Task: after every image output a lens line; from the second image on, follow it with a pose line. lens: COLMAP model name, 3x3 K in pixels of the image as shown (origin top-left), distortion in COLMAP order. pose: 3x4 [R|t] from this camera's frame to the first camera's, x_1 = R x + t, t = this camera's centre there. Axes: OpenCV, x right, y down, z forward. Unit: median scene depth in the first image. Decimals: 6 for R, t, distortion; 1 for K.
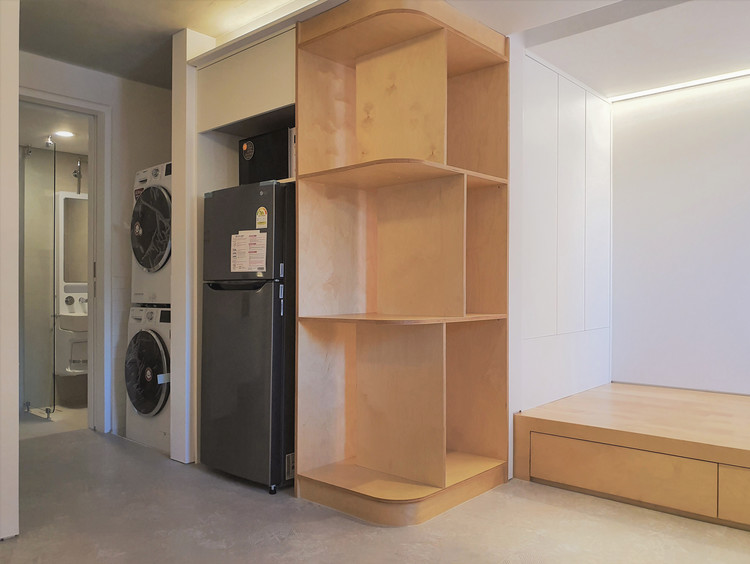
lens RADIAL K [[604.6, 0, 382.1], [0, 604.6, 283.6], [0, 0, 1]] dist [-0.002071, 0.006589]
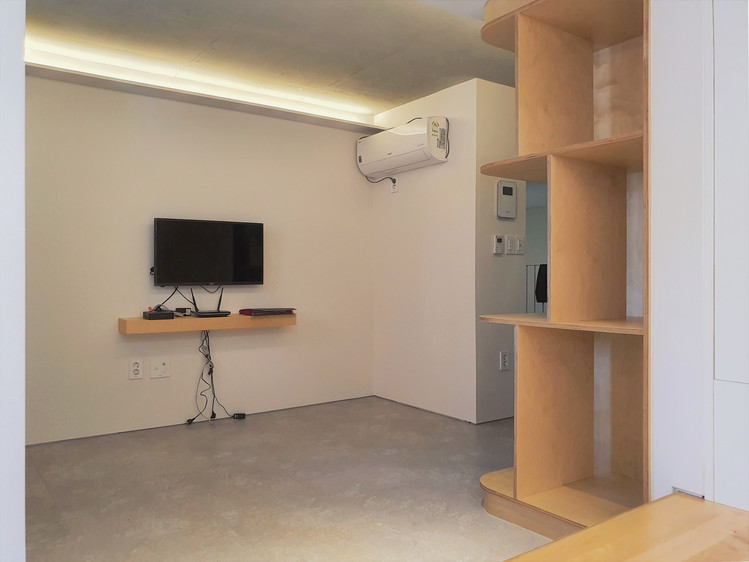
lens RADIAL K [[603.8, 0, 381.5], [0, 603.8, 282.6], [0, 0, 1]] dist [-0.002071, 0.006589]
pose [[-0.211047, 0.003710, -0.977469, 0.928283], [0.005818, 0.999980, 0.002539, -0.003563], [0.977459, -0.005151, -0.211064, 0.864177]]
